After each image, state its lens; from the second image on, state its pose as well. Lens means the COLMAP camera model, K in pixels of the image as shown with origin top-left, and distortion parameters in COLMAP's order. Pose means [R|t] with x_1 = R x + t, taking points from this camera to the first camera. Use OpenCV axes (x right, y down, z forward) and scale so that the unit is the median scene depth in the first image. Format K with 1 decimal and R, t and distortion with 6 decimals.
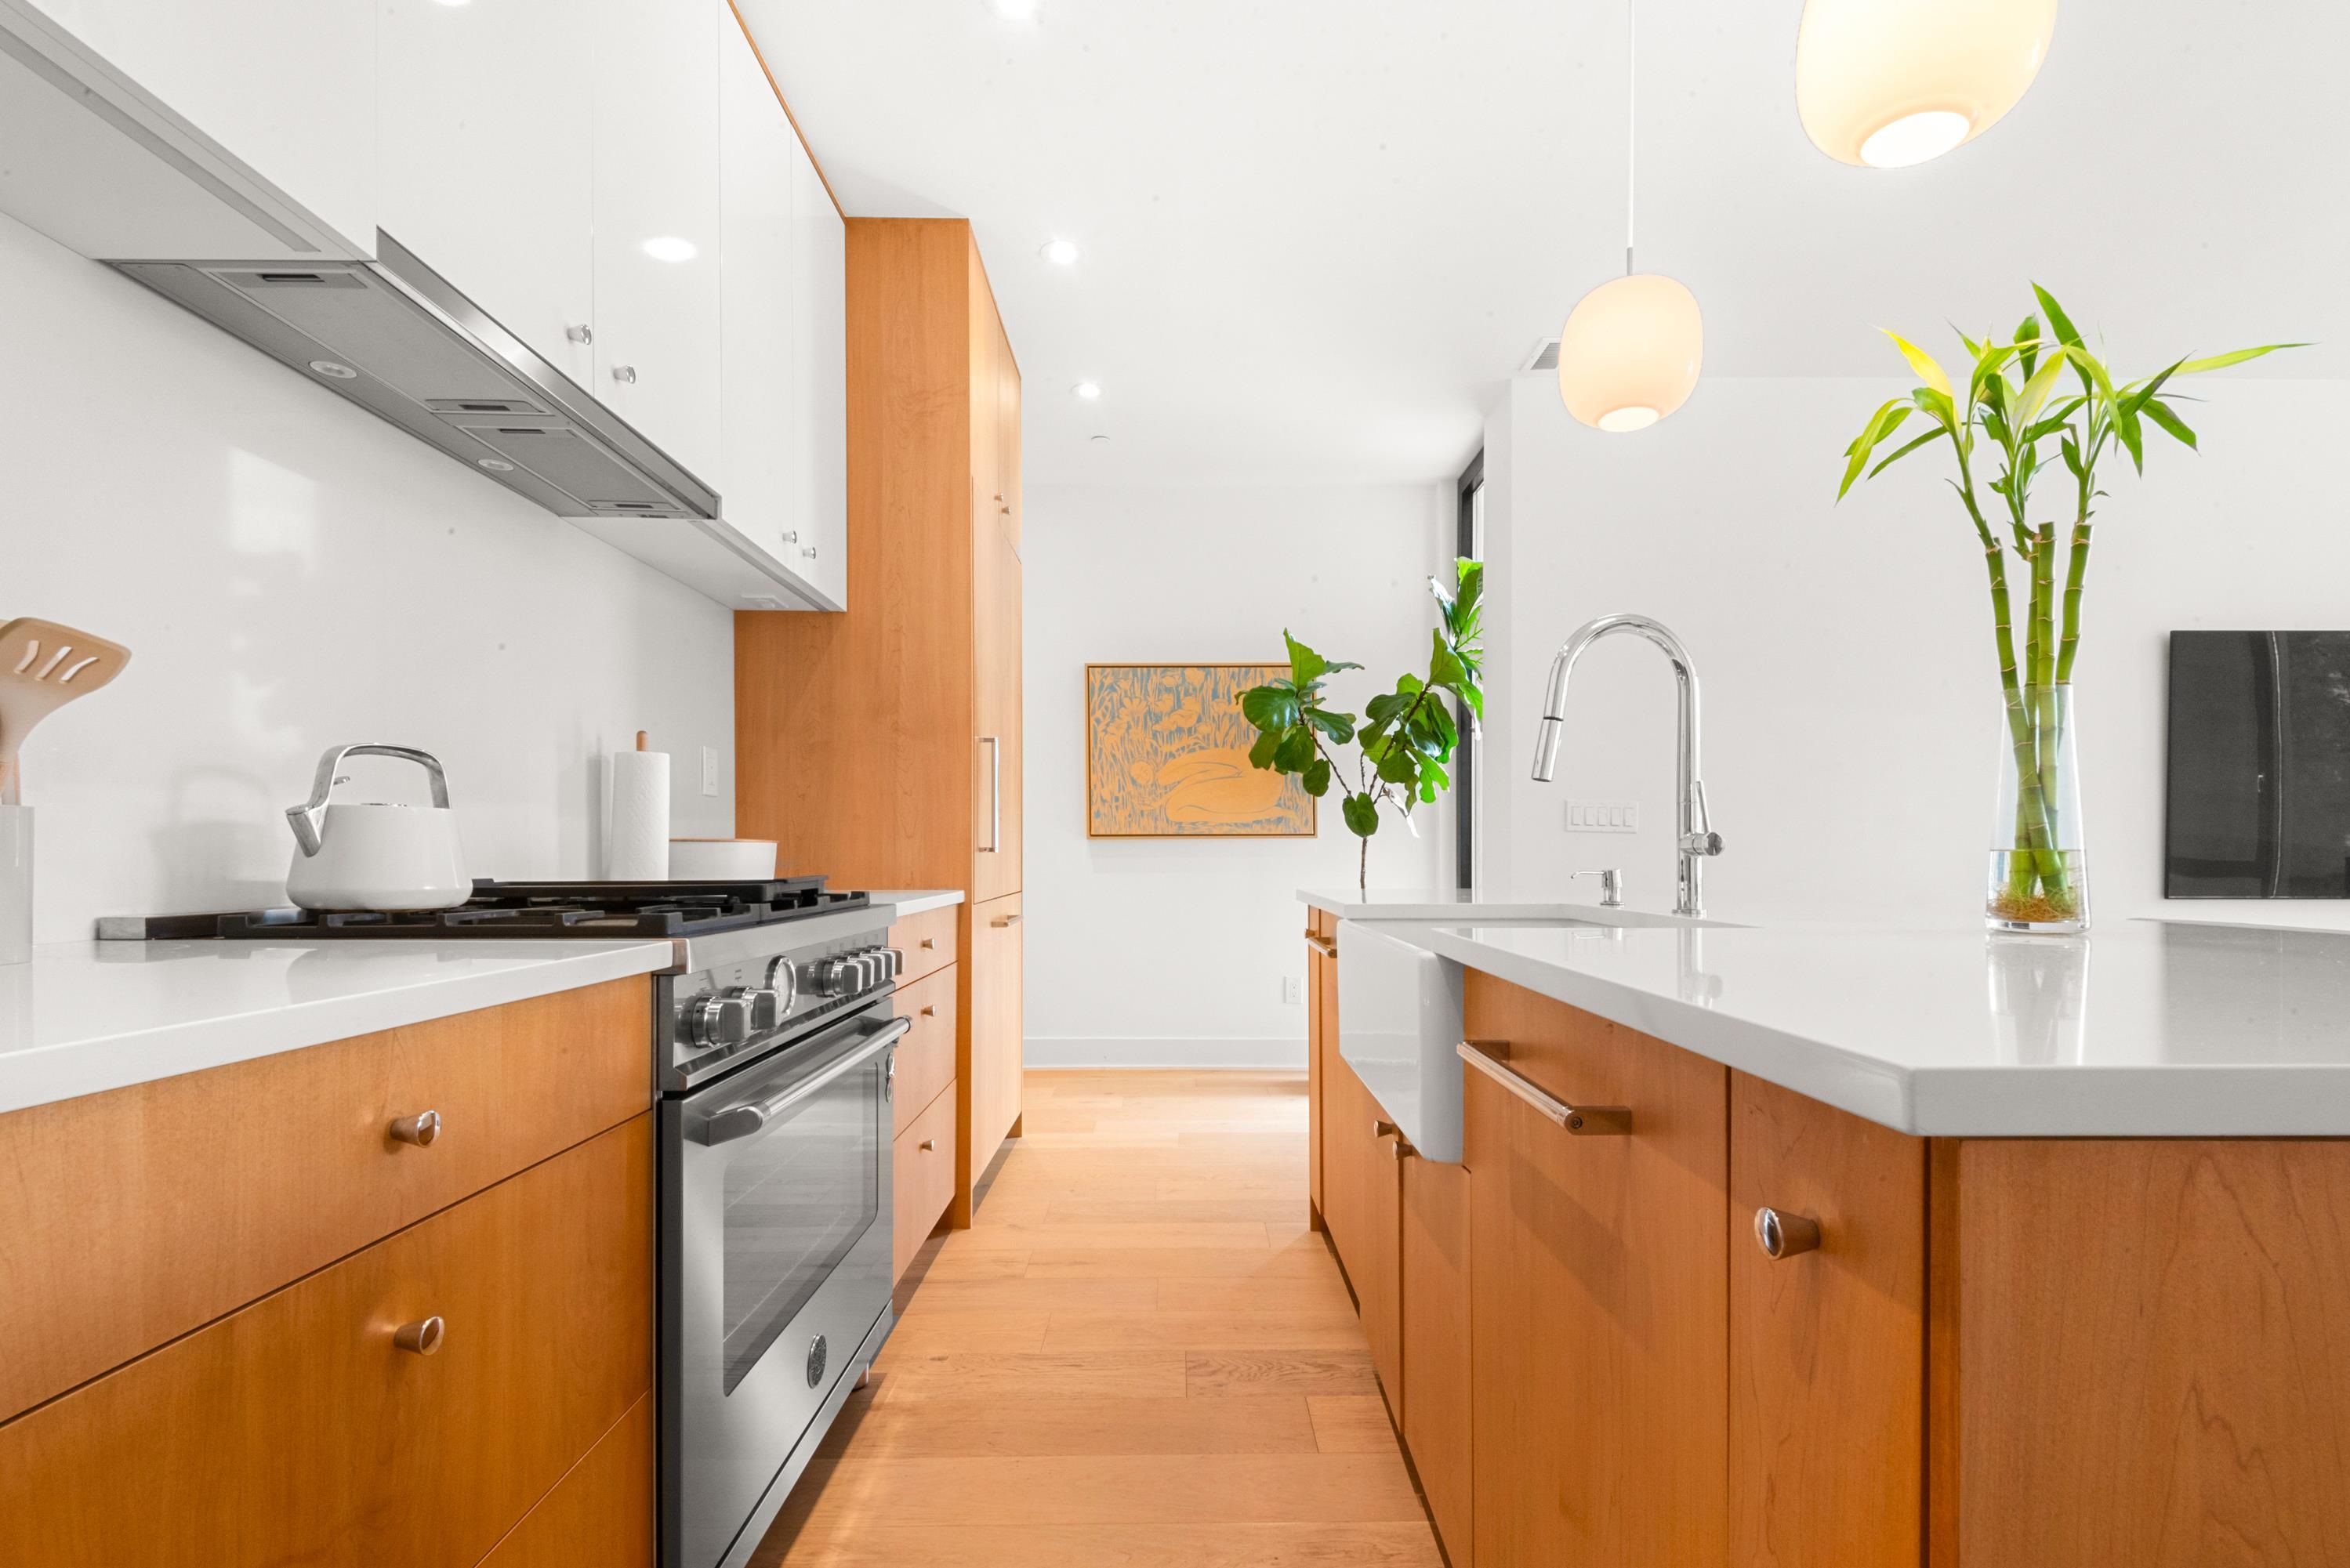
lens RADIAL K [[1077.6, 0, 1185.4], [0, 1077.6, 850.7], [0, 0, 1]] dist [0.020959, -0.010001]
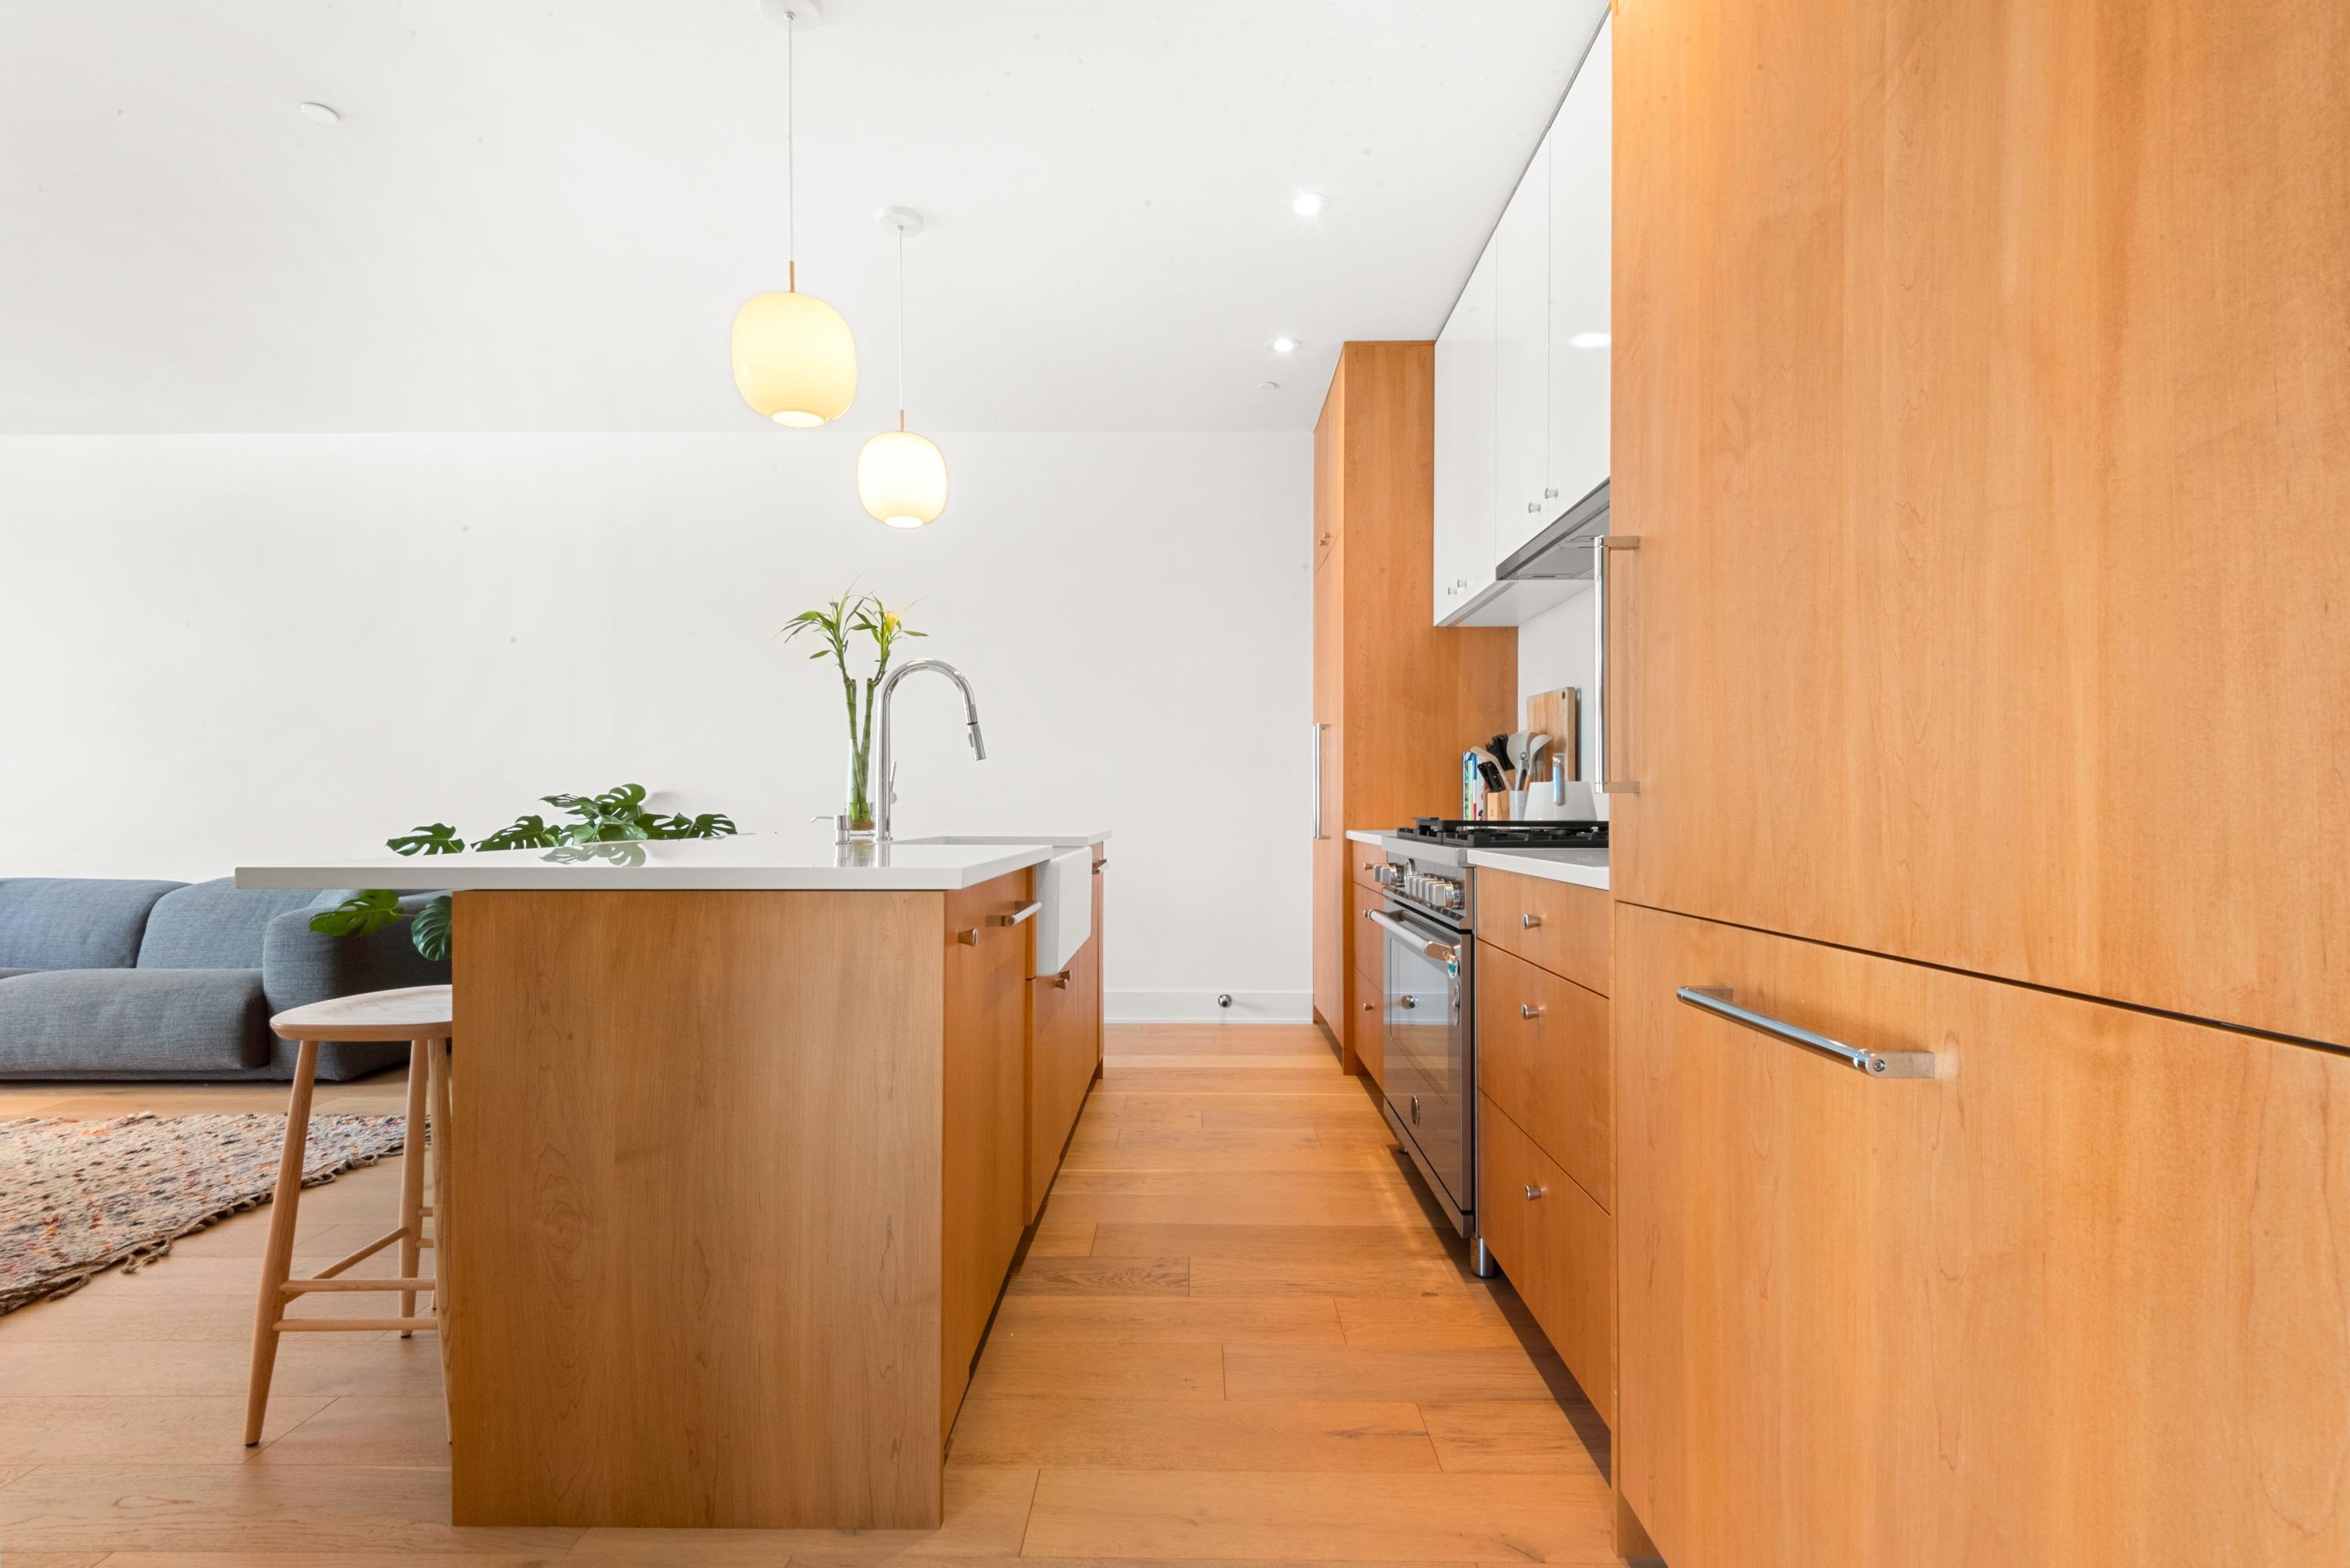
lens RADIAL K [[1077.6, 0, 1169.1], [0, 1077.6, 800.8], [0, 0, 1]] dist [0.020959, -0.010001]
pose [[-0.999630, 0.000684, 0.027204, -0.009175], [0.000583, 0.999993, -0.003727, 0.005196], [-0.027206, -0.003710, -0.999623, 2.110483]]
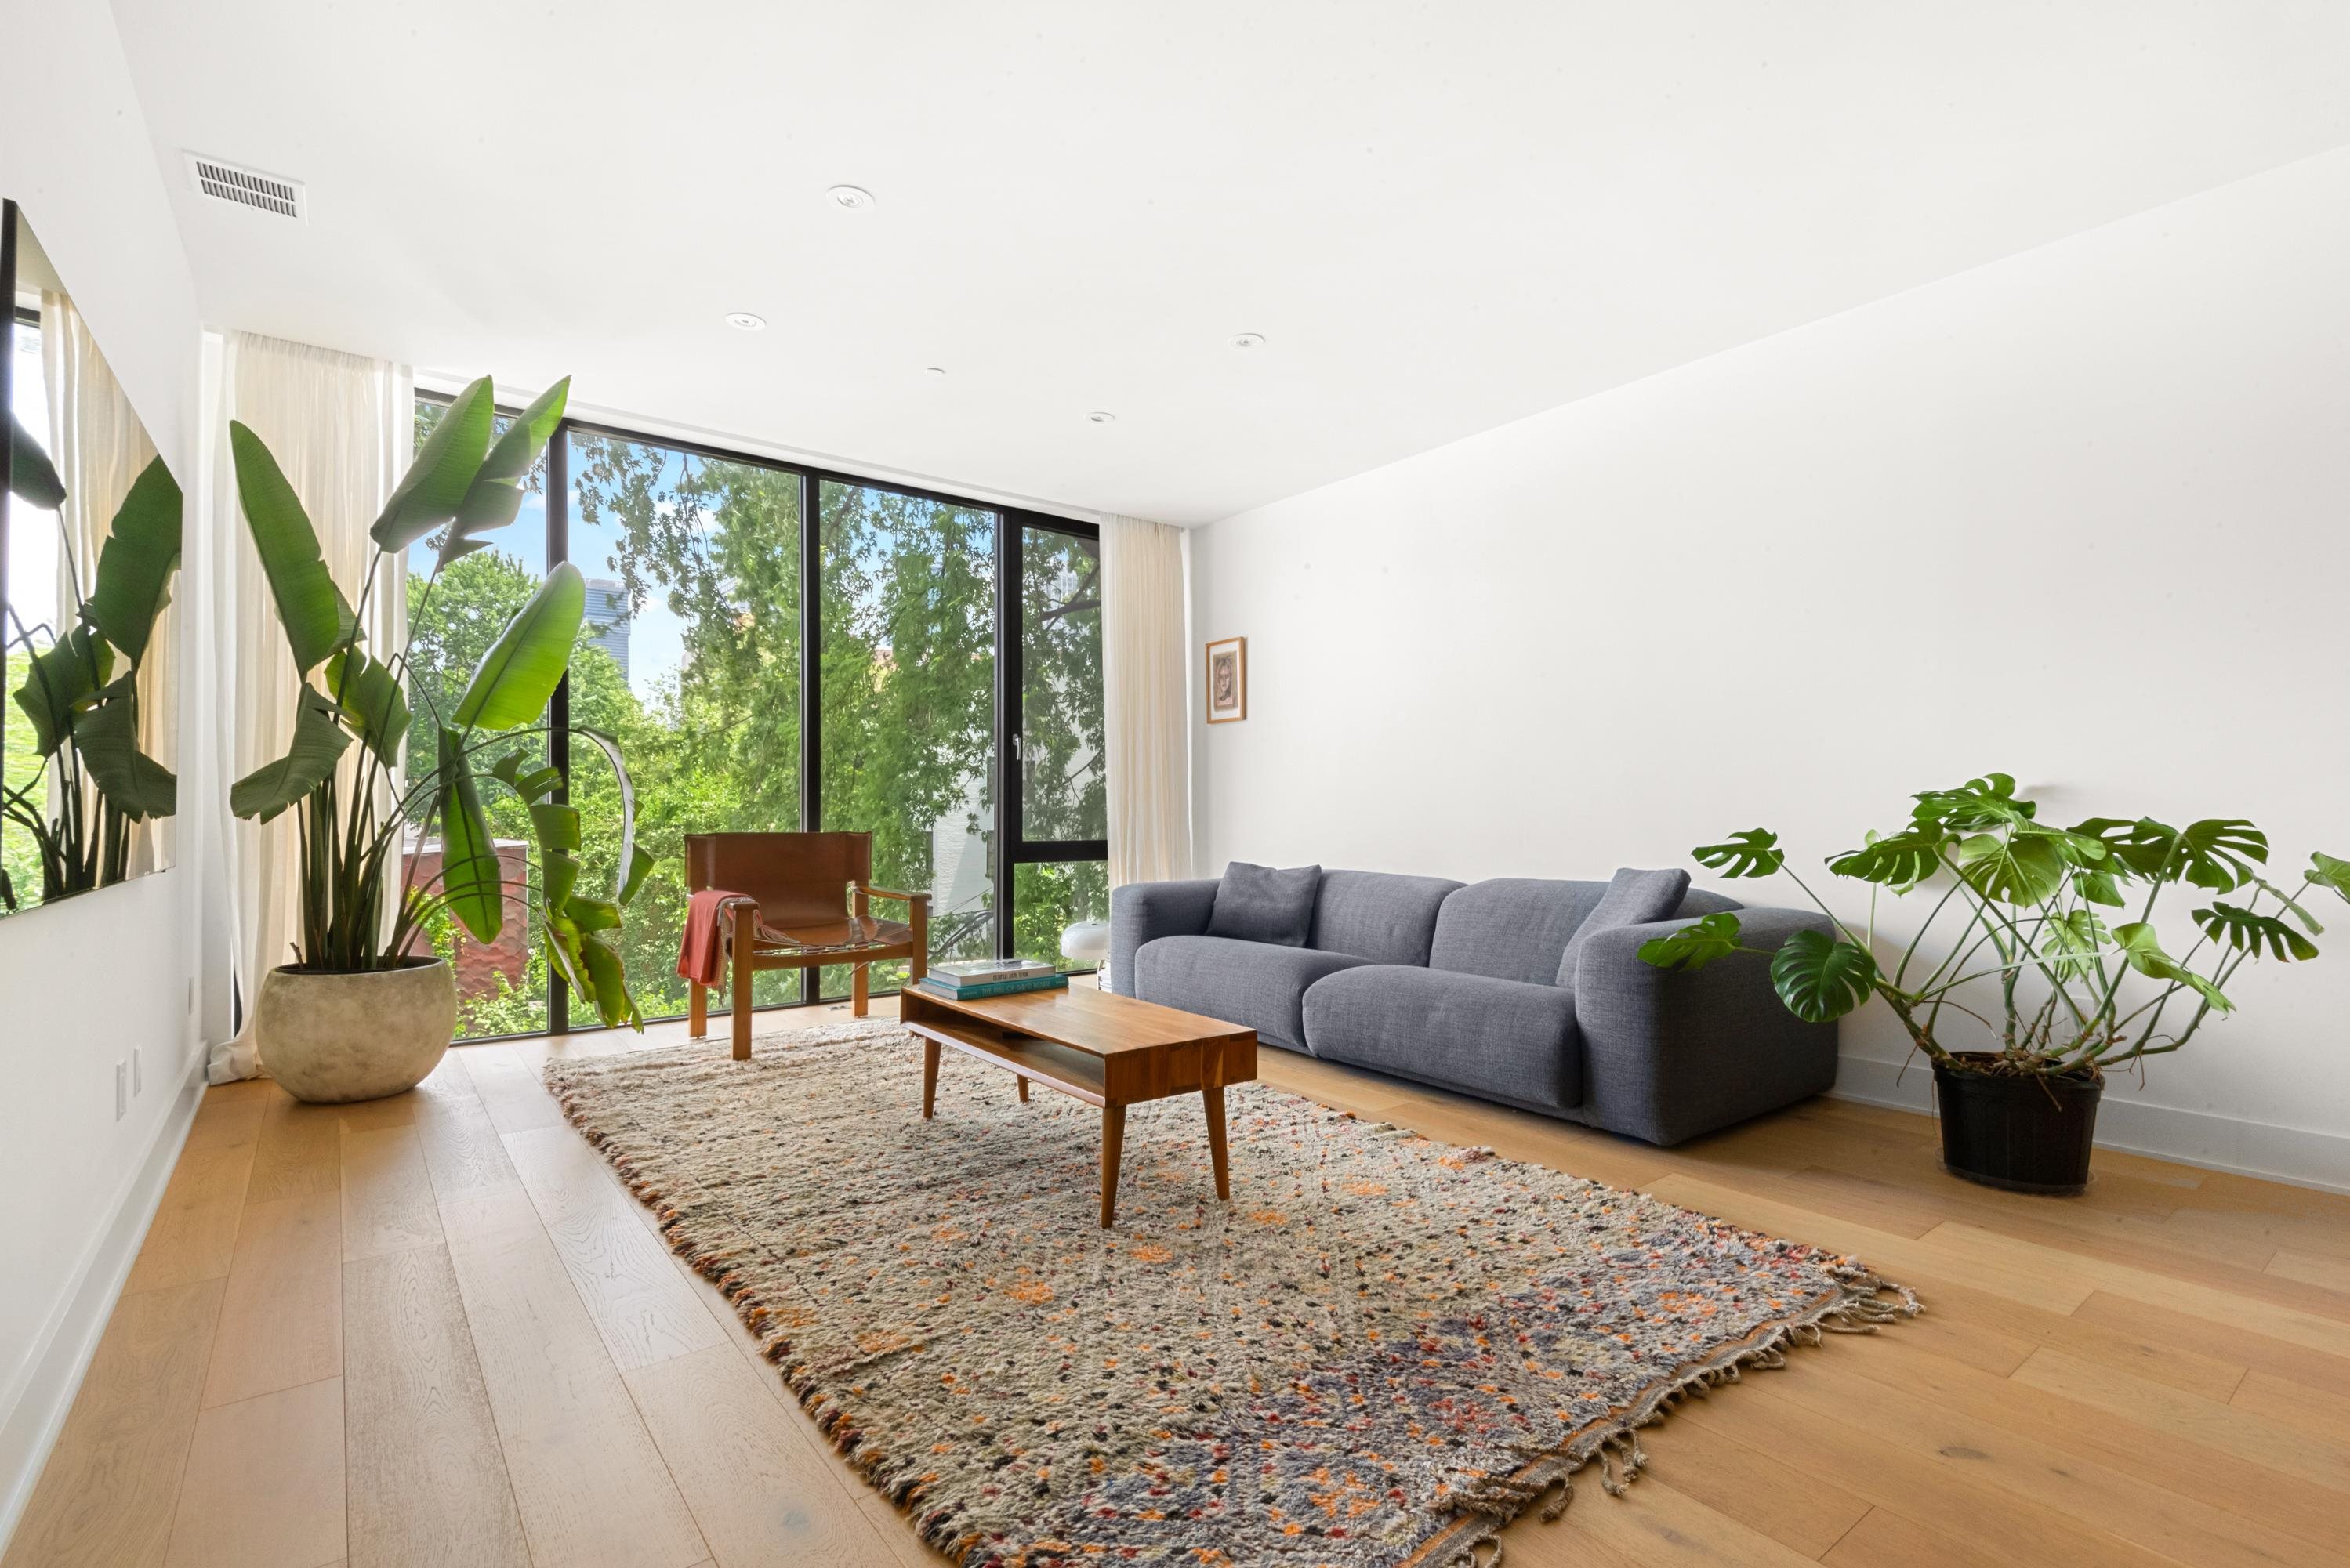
lens RADIAL K [[1077.6, 0, 1193.5], [0, 1077.6, 800.5], [0, 0, 1]] dist [0.020959, -0.010001]
pose [[-0.610330, 0.004650, 0.792133, 0.661458], [0.000365, 0.999984, -0.005588, 0.007720], [-0.792147, -0.003121, -0.610323, 1.716086]]
